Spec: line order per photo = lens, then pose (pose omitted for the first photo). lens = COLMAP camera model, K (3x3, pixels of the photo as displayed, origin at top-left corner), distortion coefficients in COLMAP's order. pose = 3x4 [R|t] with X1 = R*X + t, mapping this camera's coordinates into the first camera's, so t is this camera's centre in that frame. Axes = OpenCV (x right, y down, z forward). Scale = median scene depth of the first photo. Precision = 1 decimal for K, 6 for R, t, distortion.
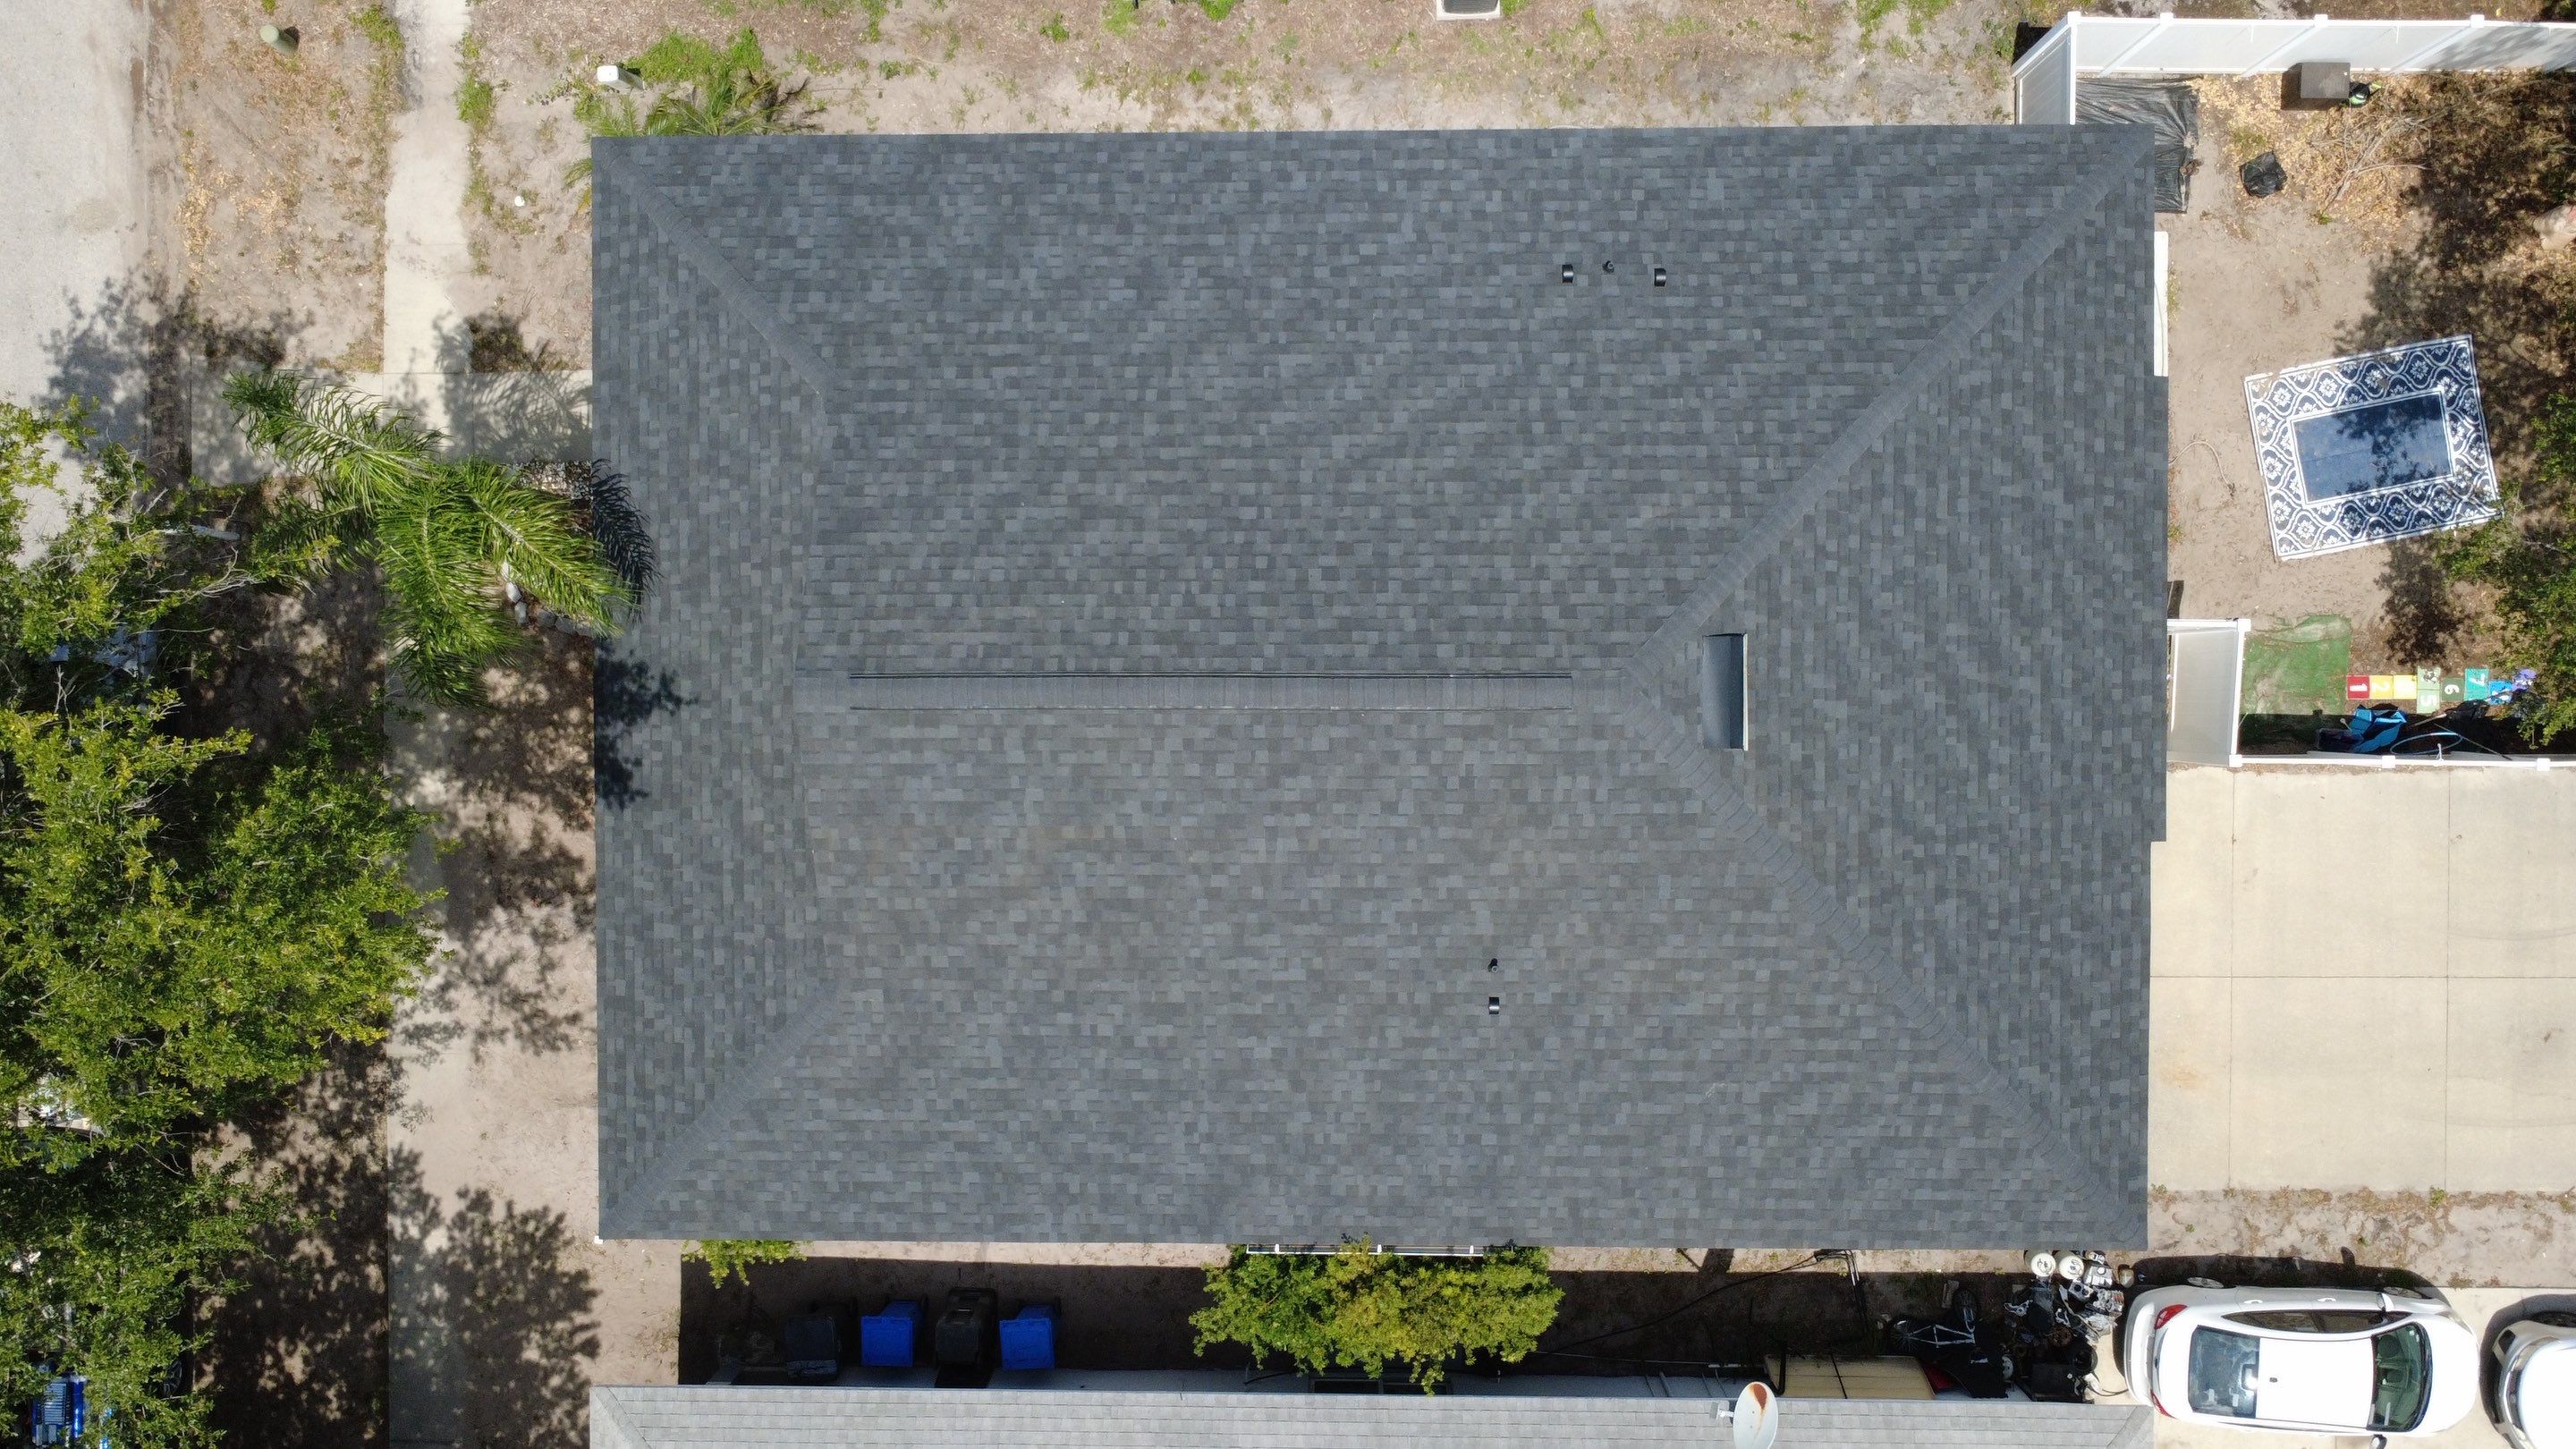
lens RADIAL K [[1873.7, 0, 1282.7], [0, 1873.7, 718.0], [0, 0, 1]] dist [-0.001723, 0.003681]
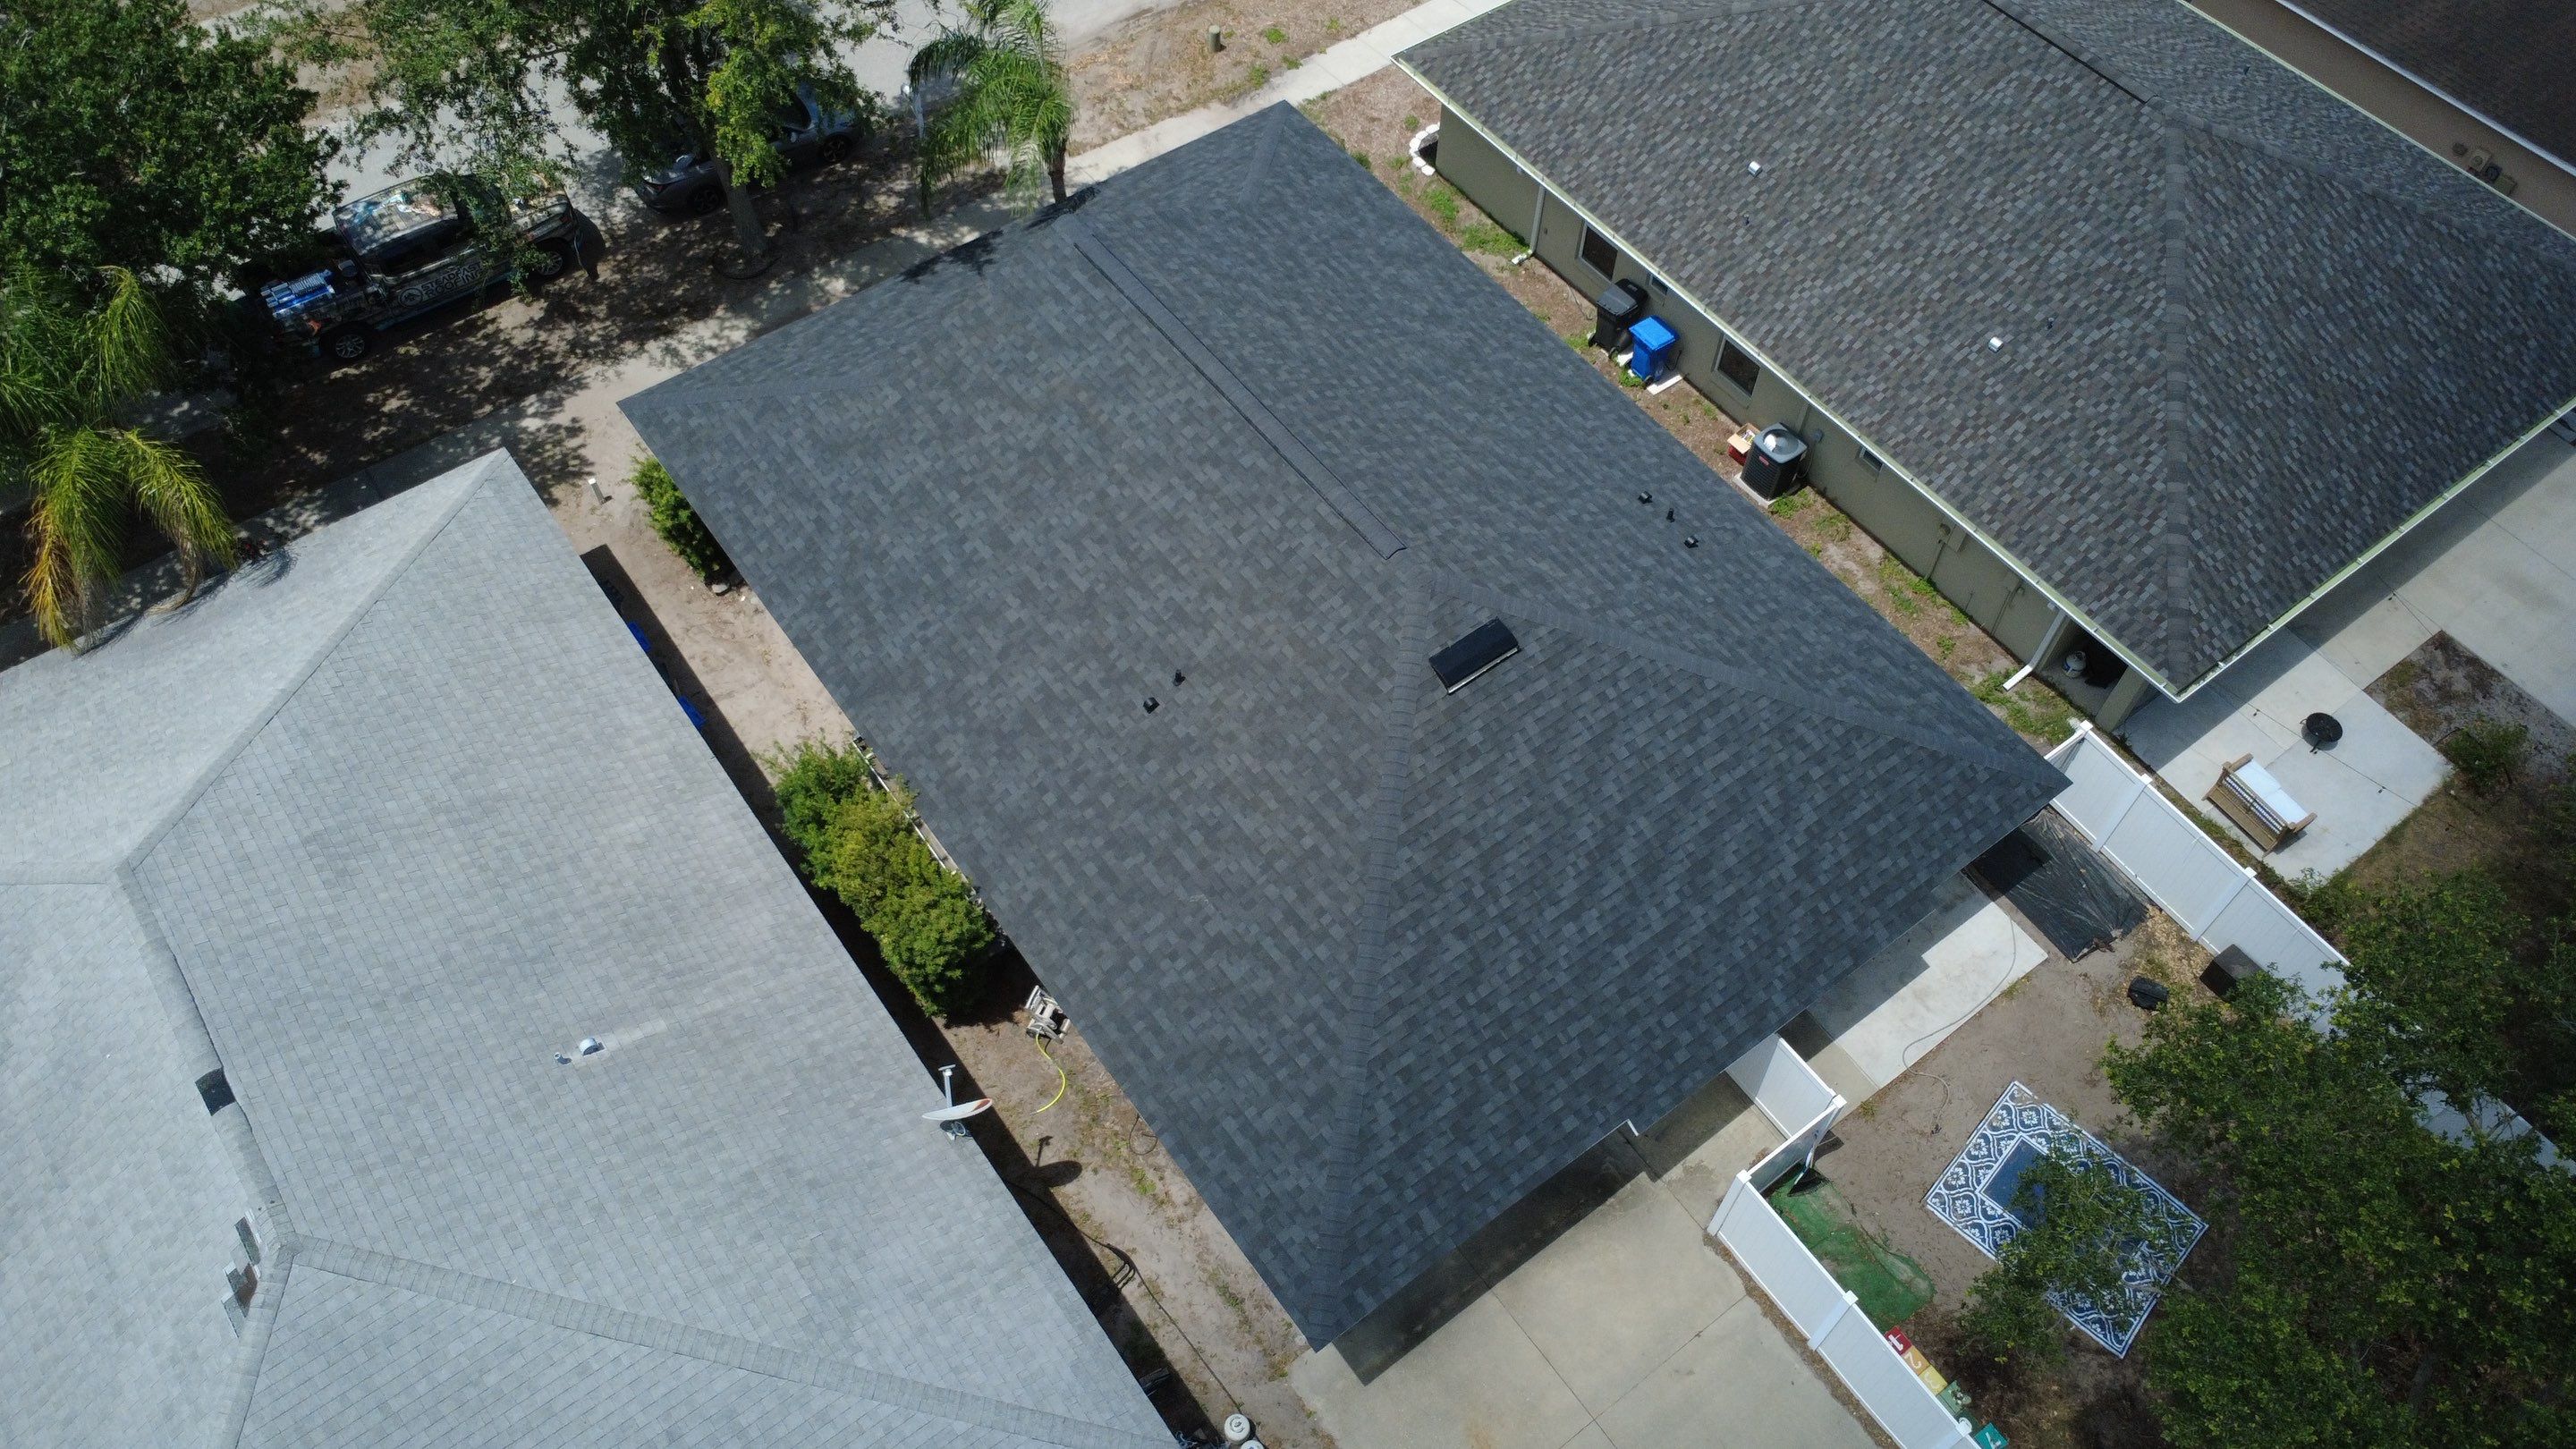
lens RADIAL K [[1873.7, 0, 1283.6], [0, 1873.7, 719.4], [0, 0, 1]] dist [-0.001723, 0.003681]
pose [[0.593724, 0.681644, -0.427614, 0.634658], [-0.803302, 0.471133, -0.364334, 0.490576], [-0.046883, 0.559817, 0.827289, 0.014158]]
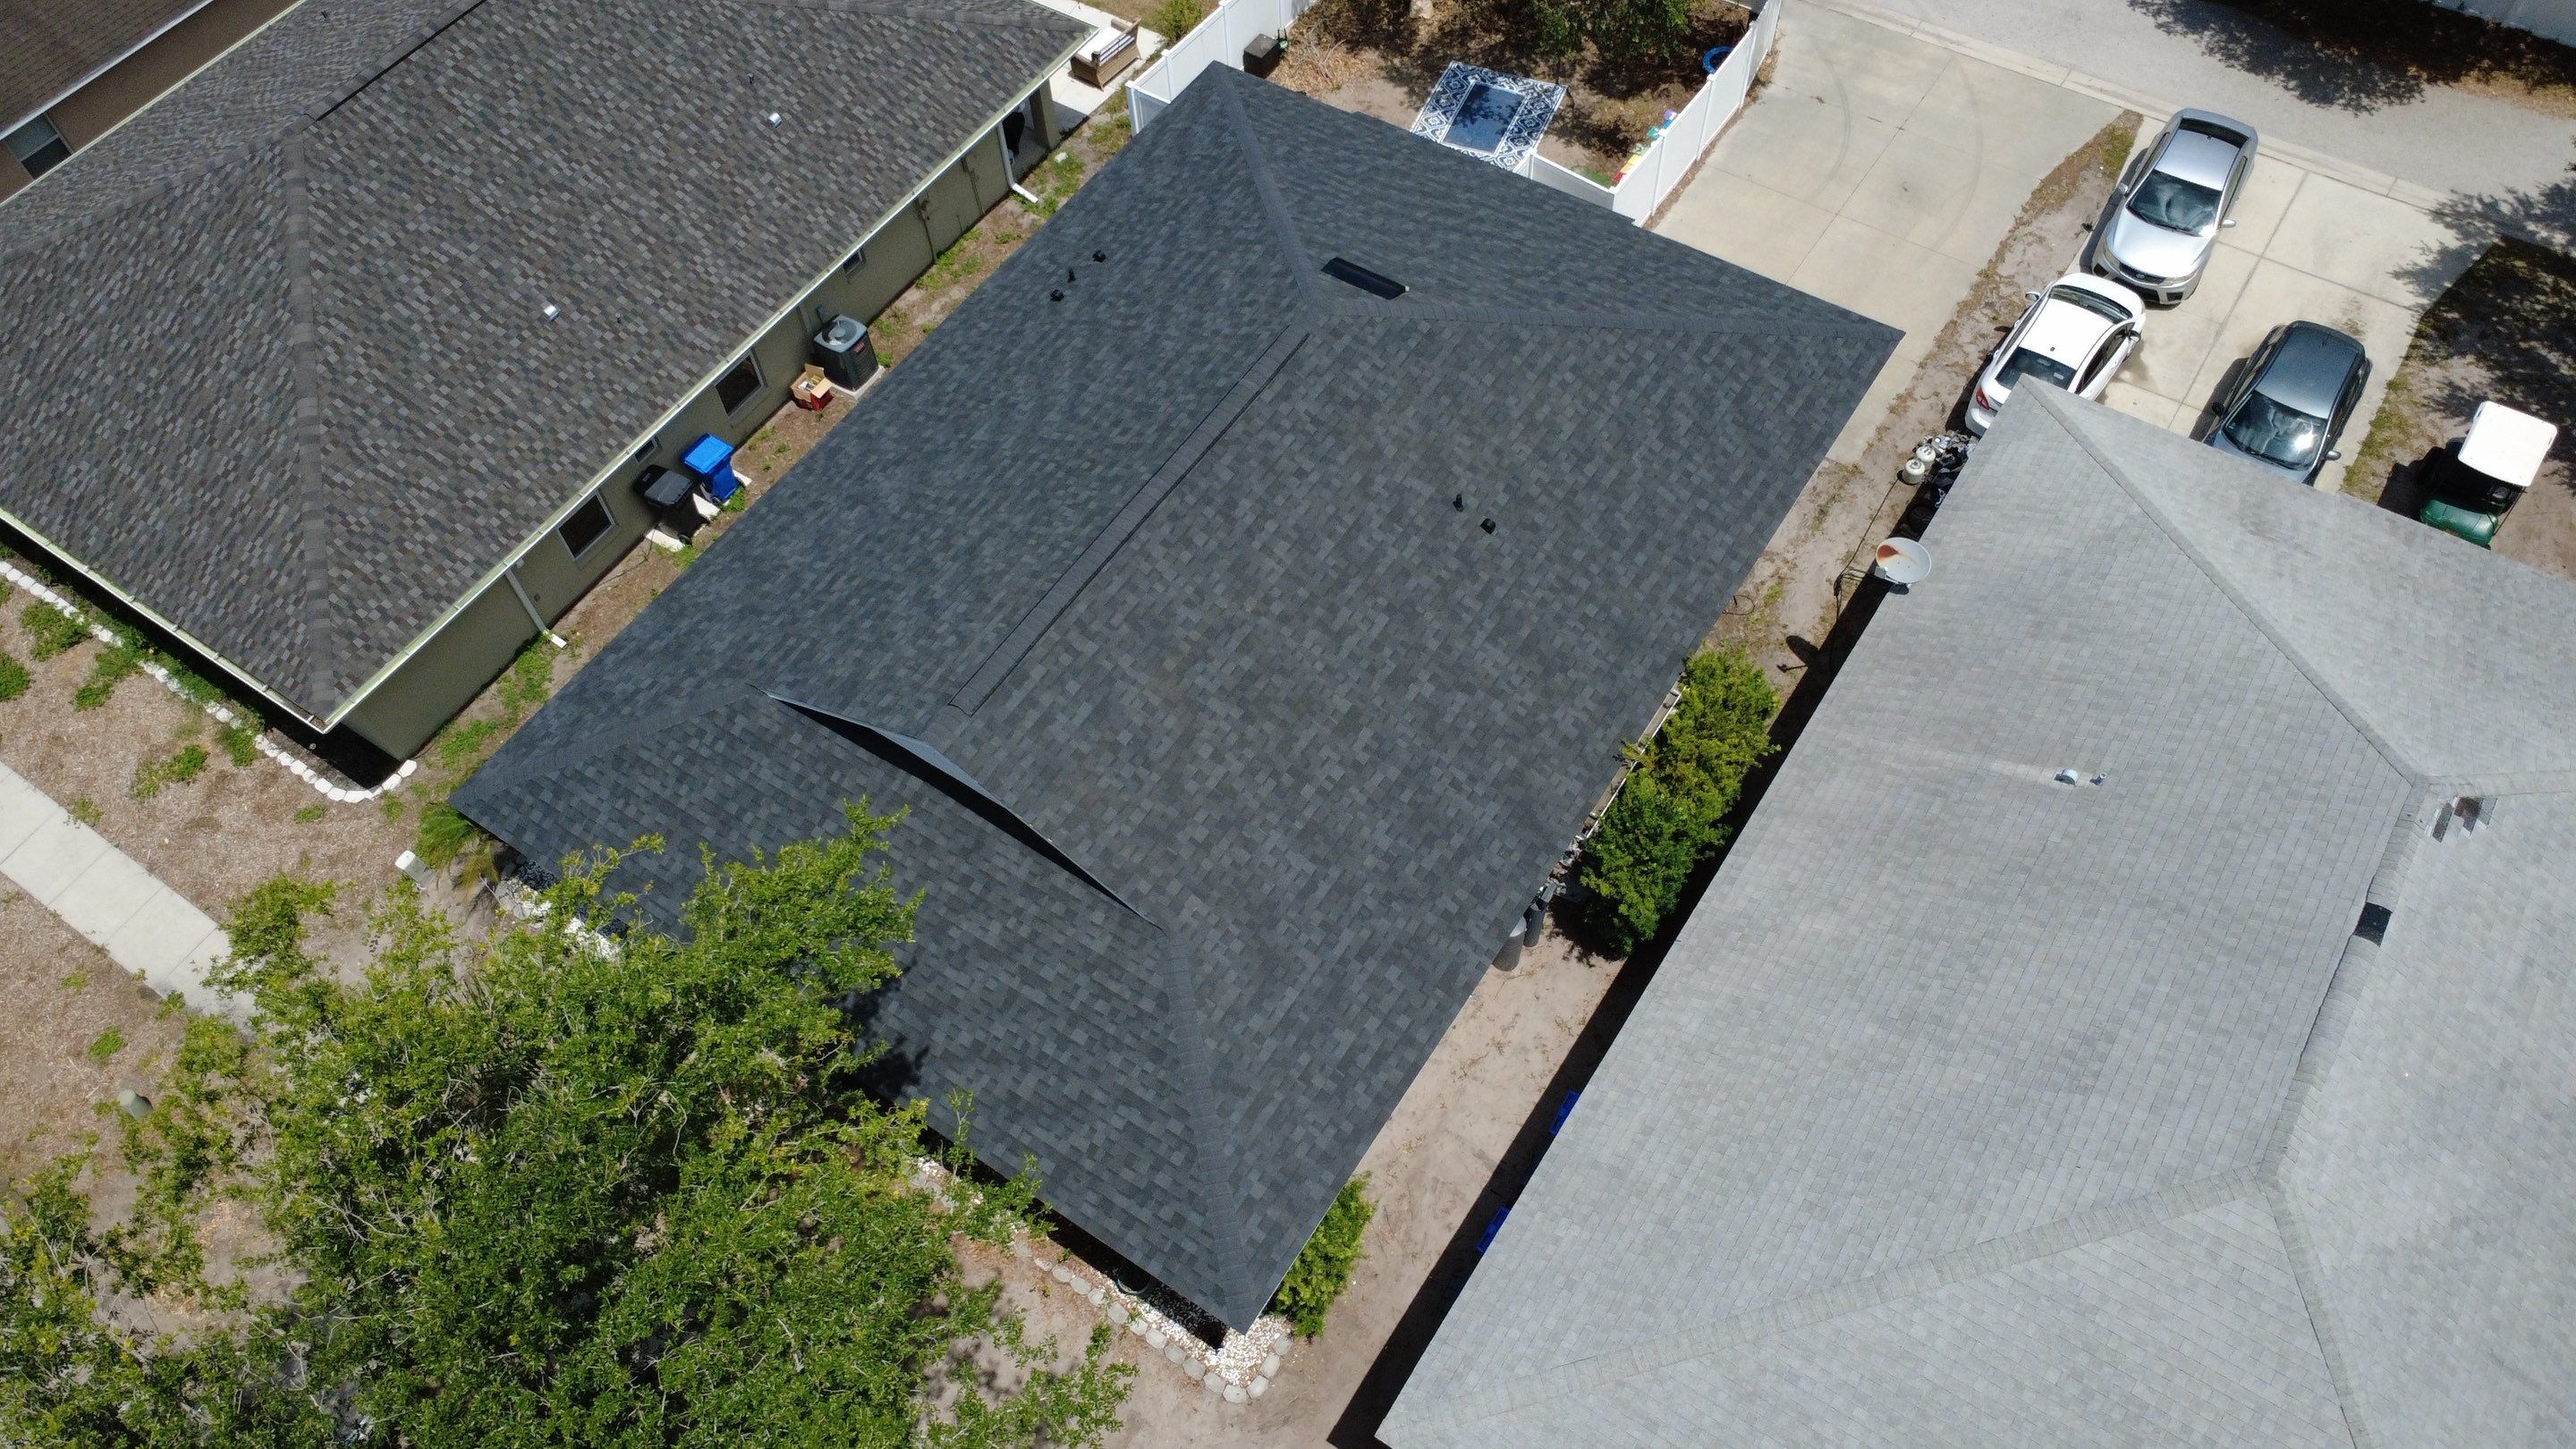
lens RADIAL K [[1873.7, 0, 1283.8], [0, 1873.7, 720.7], [0, 0, 1]] dist [-0.001723, 0.003681]
pose [[0.554020, -0.689139, 0.467064, -0.585686], [0.831629, 0.432431, -0.348420, 0.492817], [0.038137, 0.581456, 0.812684, 0.062753]]
